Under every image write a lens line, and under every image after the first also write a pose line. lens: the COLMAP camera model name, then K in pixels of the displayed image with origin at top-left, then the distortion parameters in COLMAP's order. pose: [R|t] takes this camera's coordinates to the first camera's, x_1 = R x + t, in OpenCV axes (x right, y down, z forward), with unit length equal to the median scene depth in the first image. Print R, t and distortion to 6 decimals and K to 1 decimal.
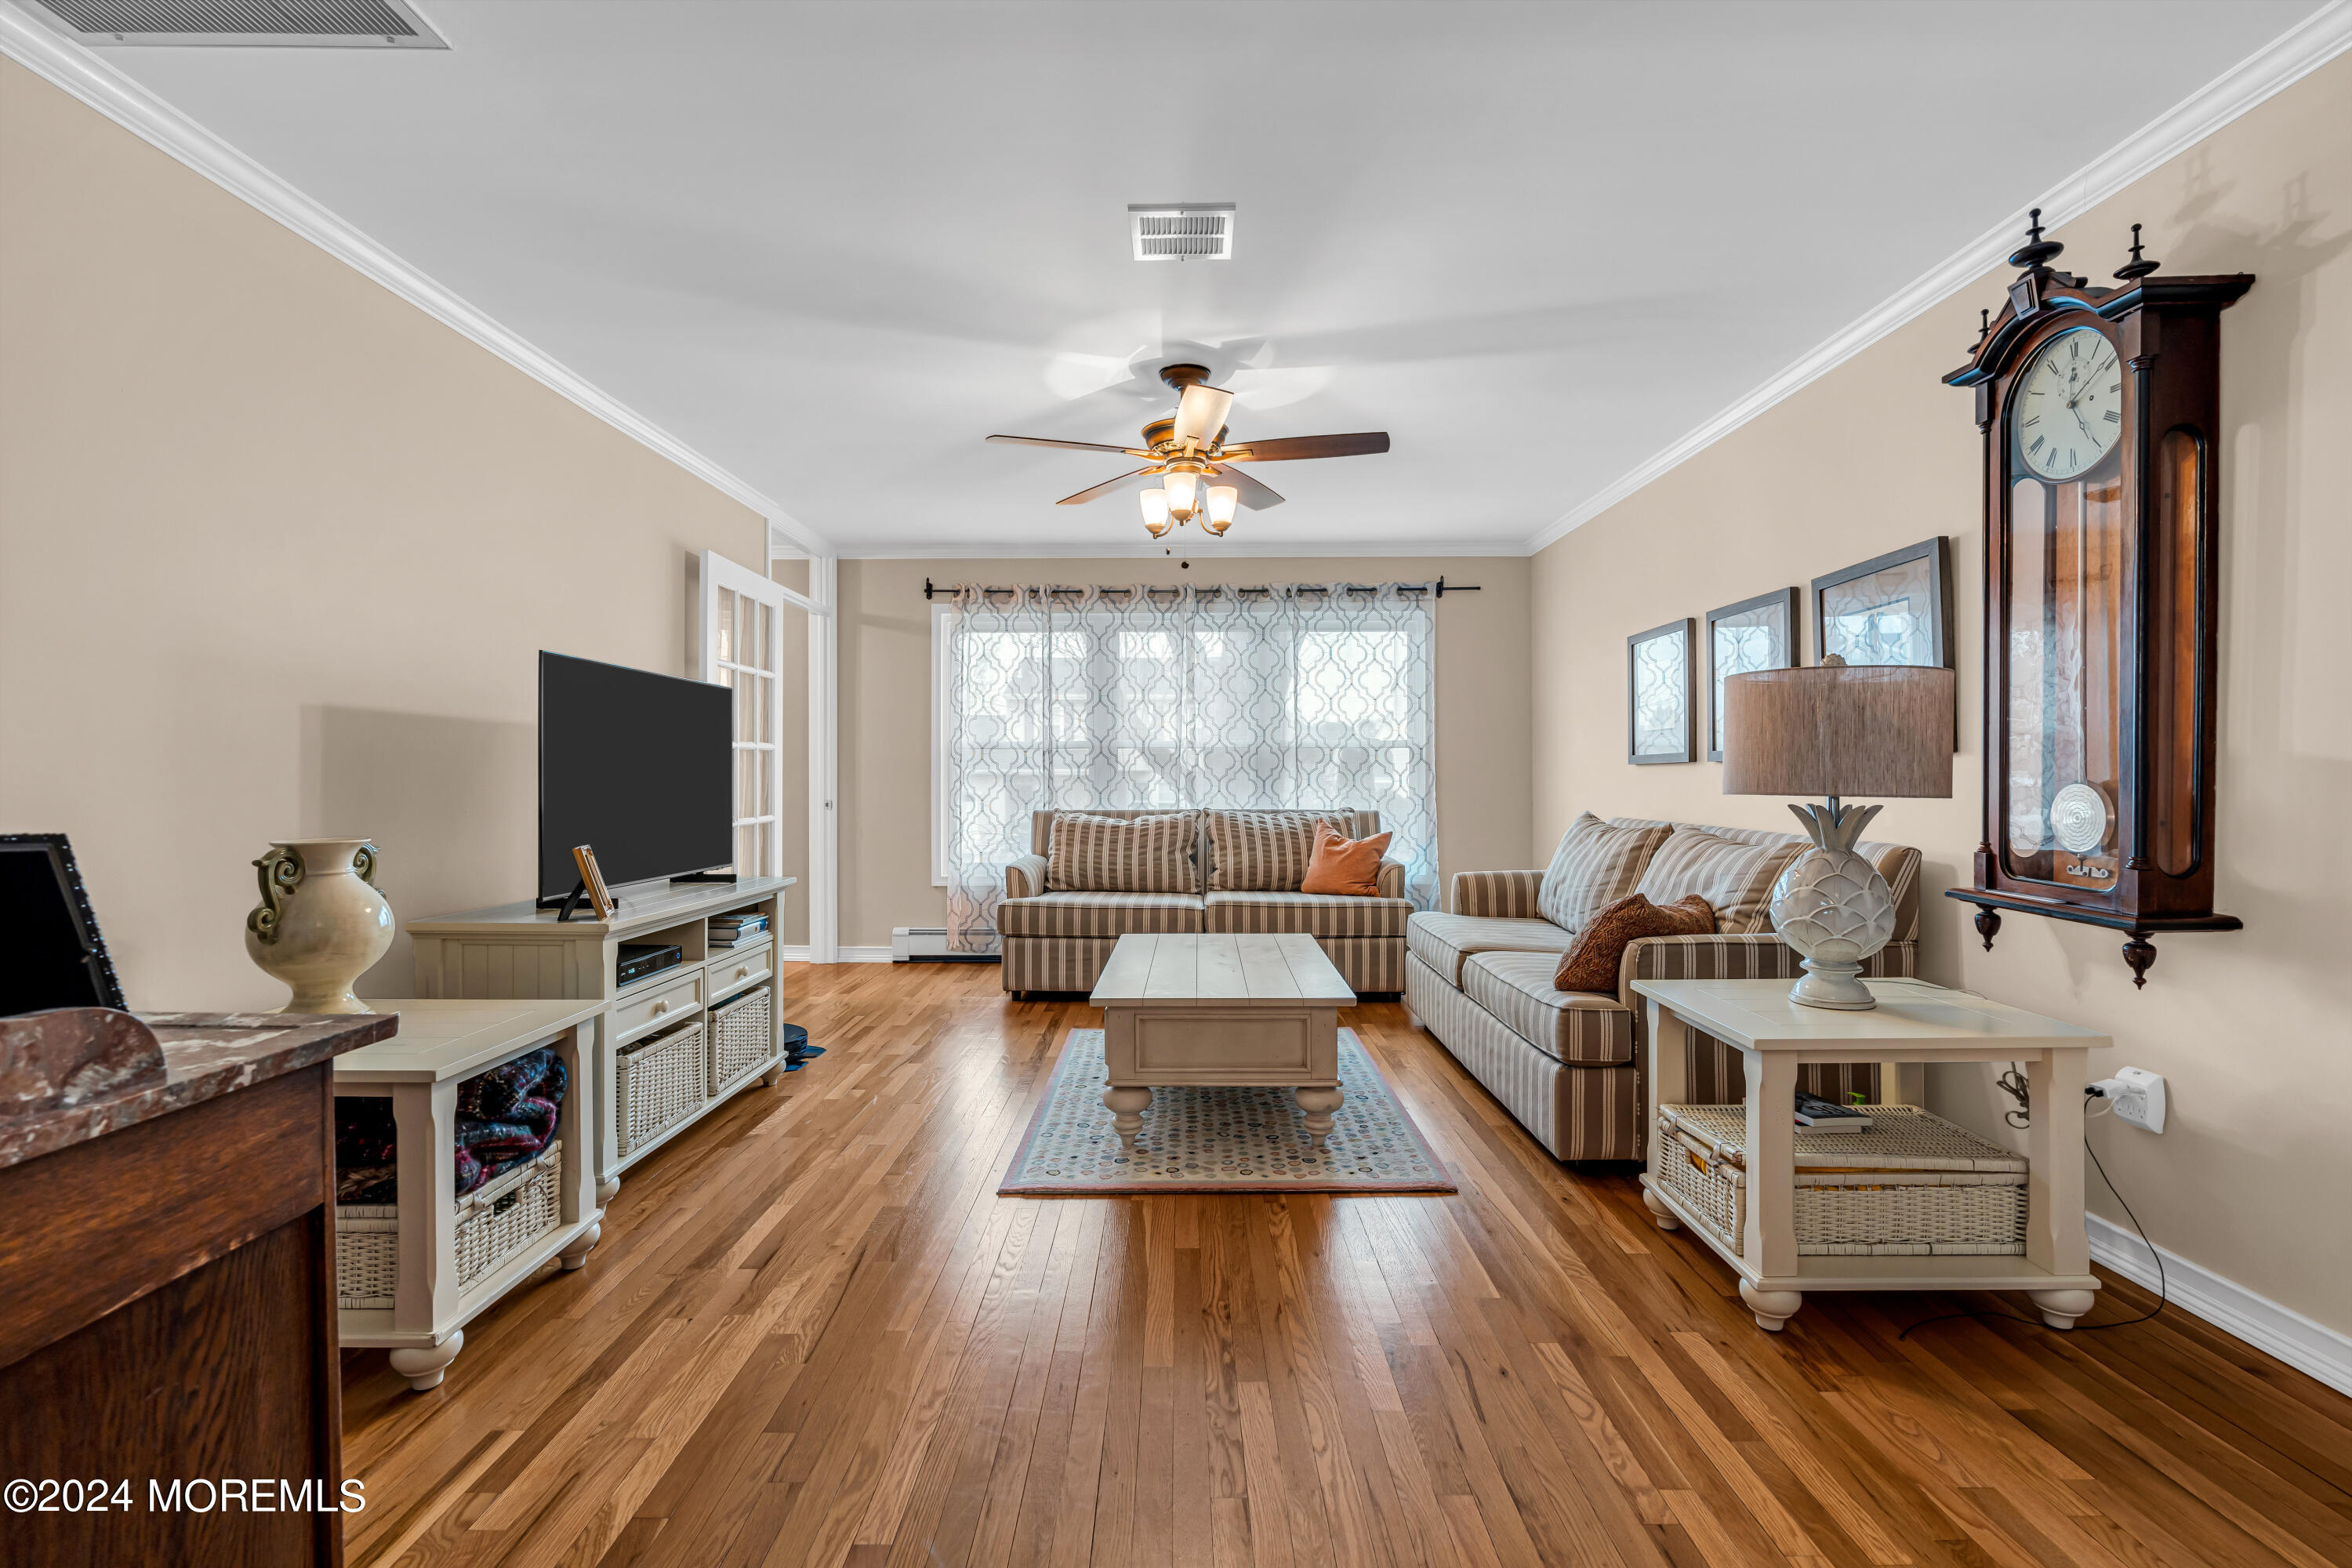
lens RADIAL K [[1060.8, 0, 1176.3], [0, 1060.8, 784.3], [0, 0, 1]] dist [-0.011115, 0.004603]
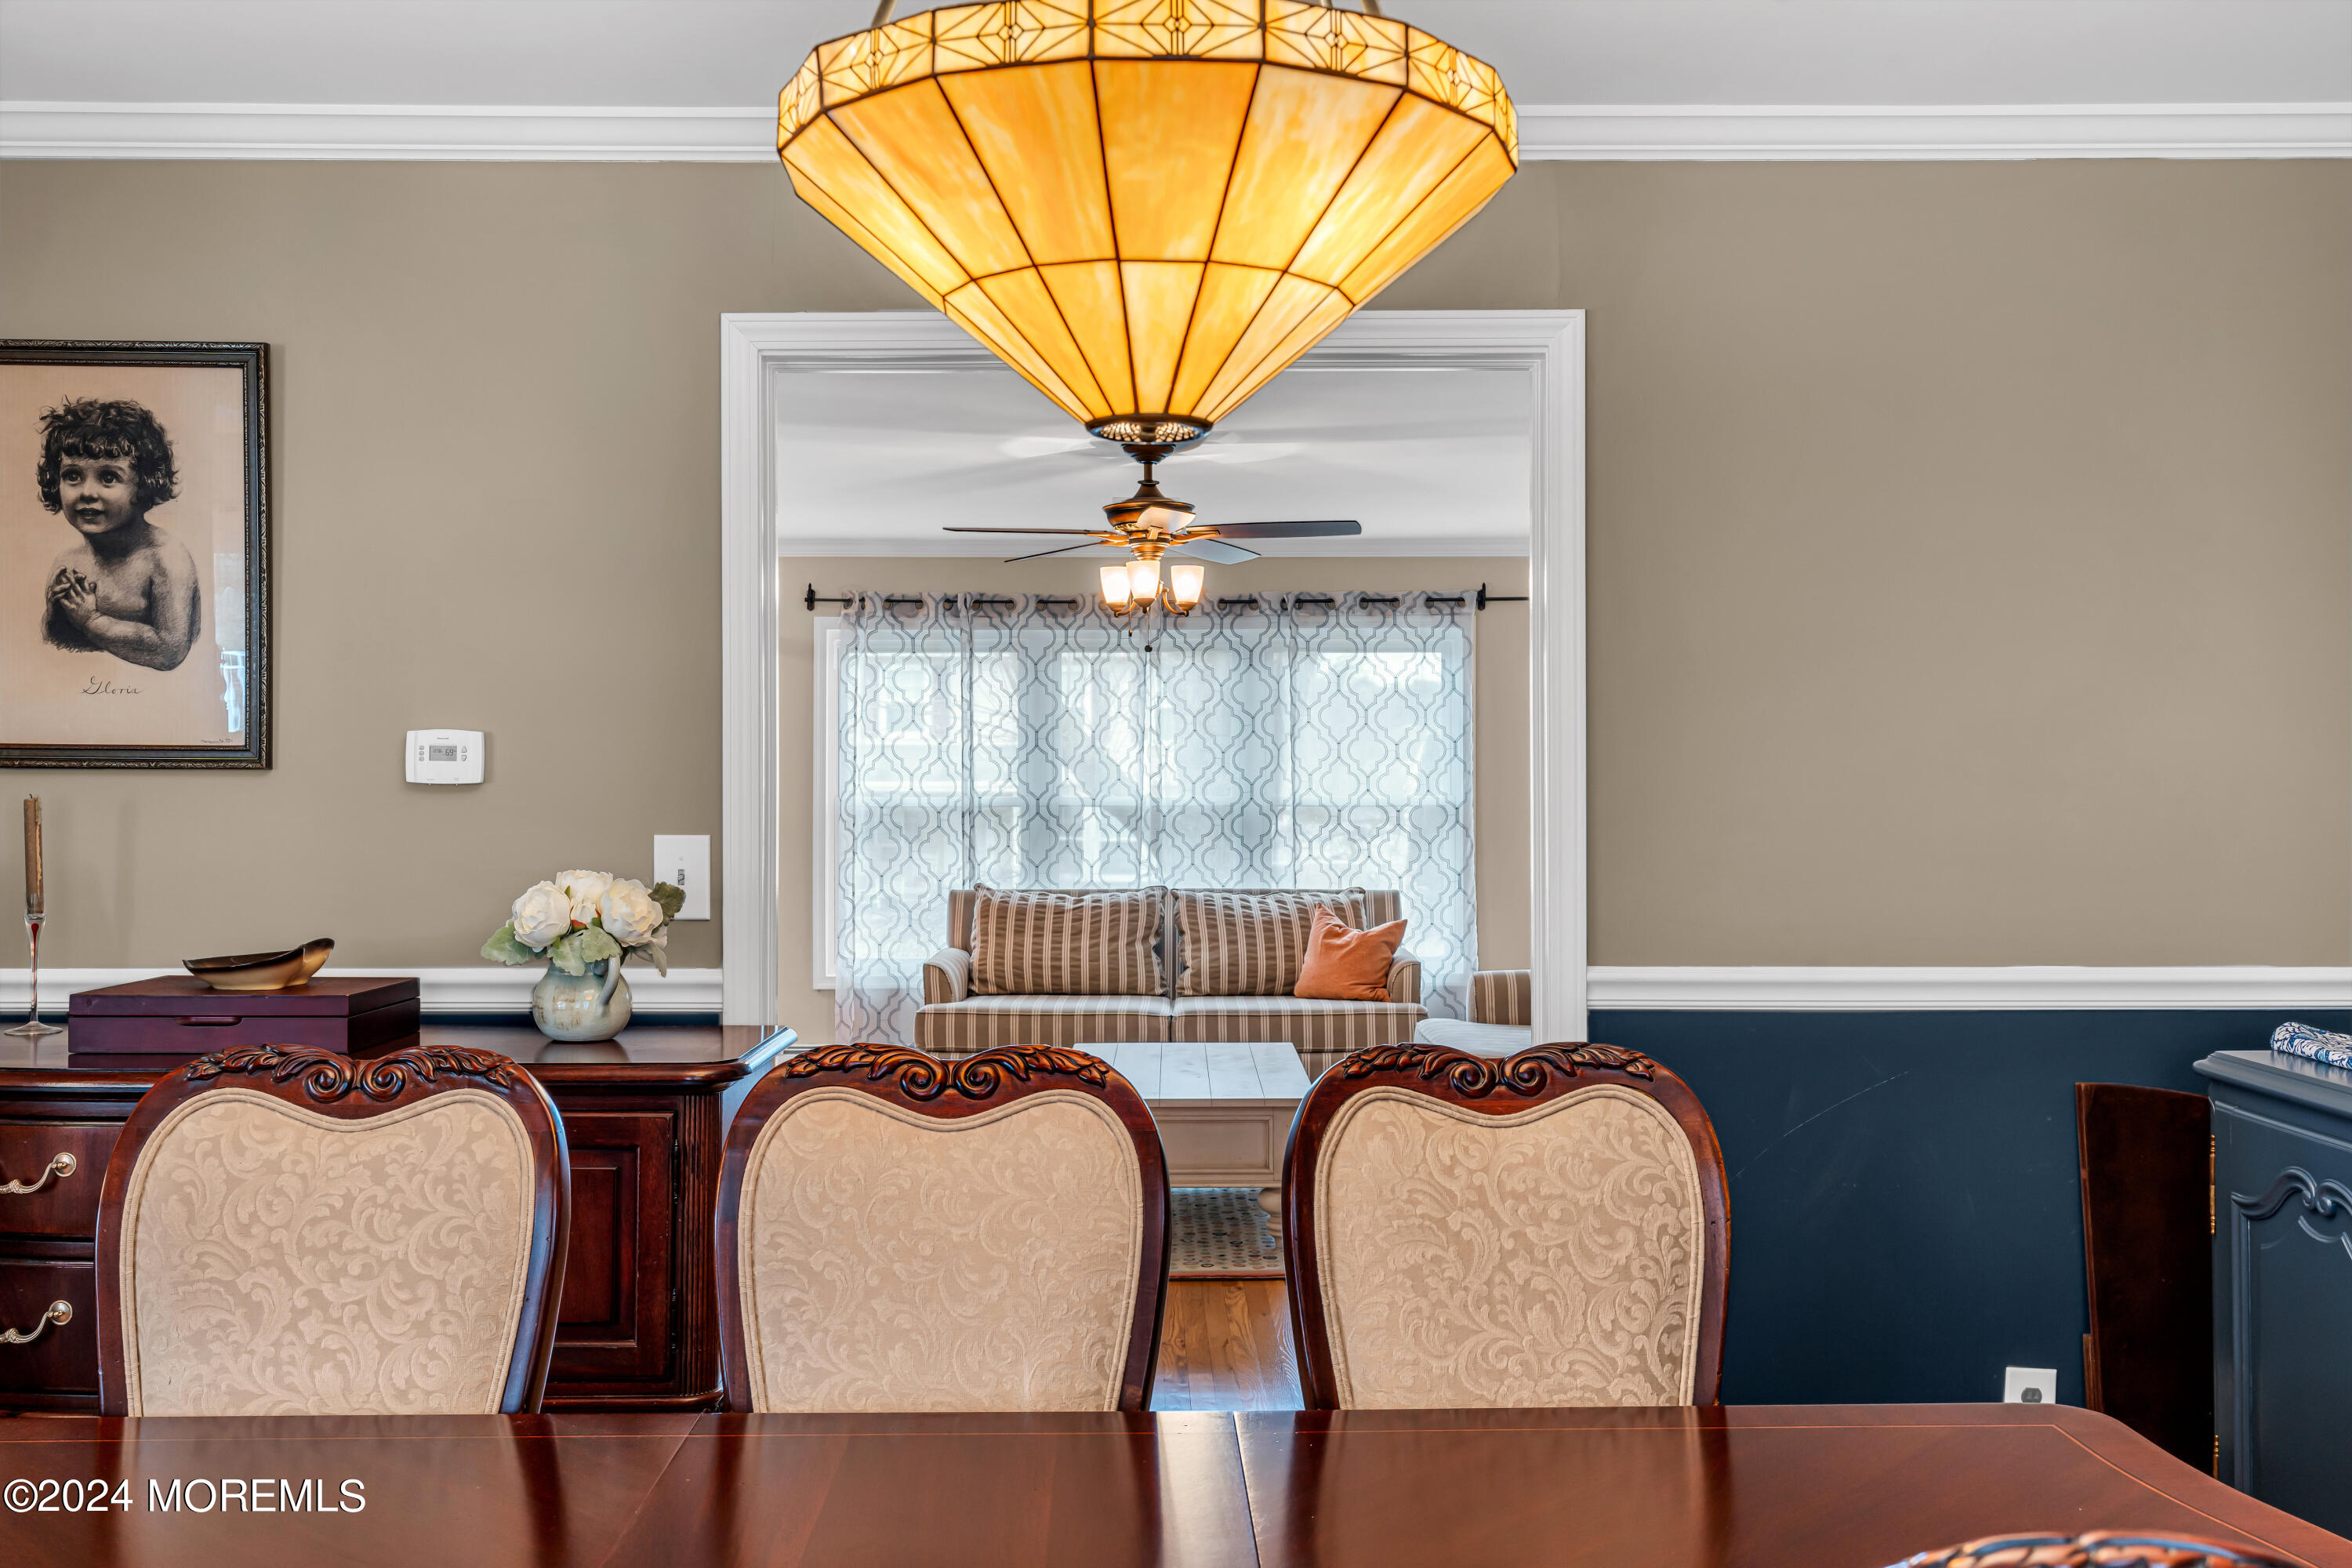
lens RADIAL K [[2063.3, 0, 1177.5], [0, 2063.3, 772.8], [0, 0, 1]] dist [-0.003855, 0.003180]
pose [[0.999741, 0.001372, 0.022704, -0.004573], [-0.001157, 0.999954, -0.009477, -0.048433], [-0.022716, 0.009448, 0.999697, -0.521026]]
